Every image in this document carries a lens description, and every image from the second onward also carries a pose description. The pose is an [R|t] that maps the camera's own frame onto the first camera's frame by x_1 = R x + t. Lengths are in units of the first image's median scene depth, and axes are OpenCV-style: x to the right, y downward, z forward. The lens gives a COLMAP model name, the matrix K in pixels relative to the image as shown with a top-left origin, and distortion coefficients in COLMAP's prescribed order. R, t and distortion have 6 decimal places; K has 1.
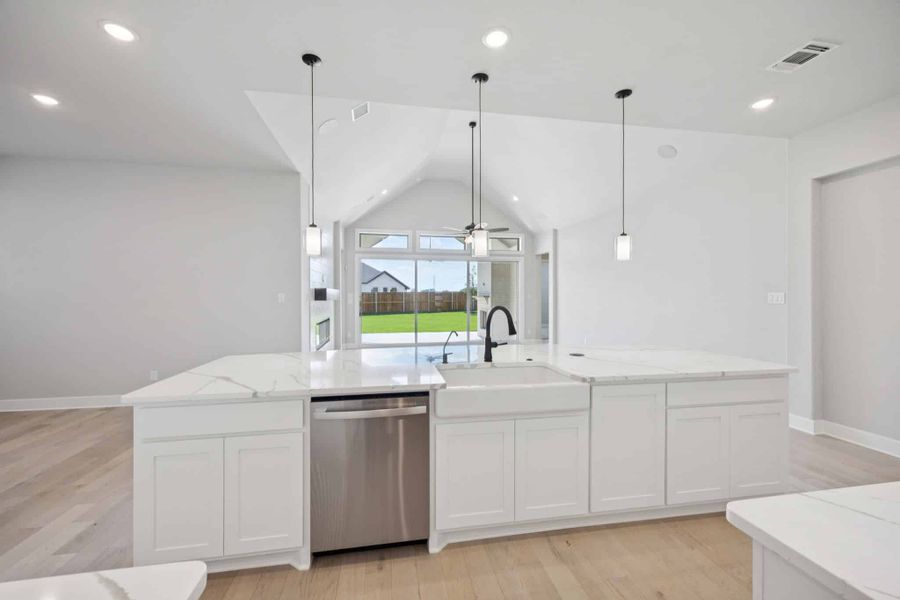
lens RADIAL K [[354.9, 0, 450.0], [0, 354.9, 300.0], [0, 0, 1]] dist [0.001324, 0.000055]
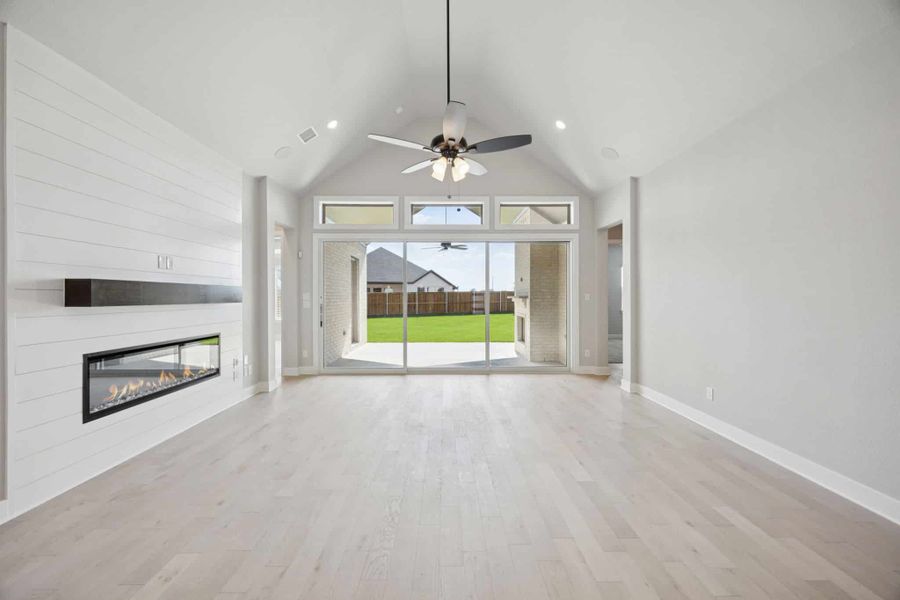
lens RADIAL K [[345.3, 0, 448.2], [0, 345.3, 297.7], [0, 0, 1]] dist [-0.001545, -0.000307]
pose [[0.984693, 0.000322, -0.174297, 0.088721], [-0.001495, 0.999977, -0.006597, -0.004394], [0.174291, 0.006756, 0.984671, 0.362109]]
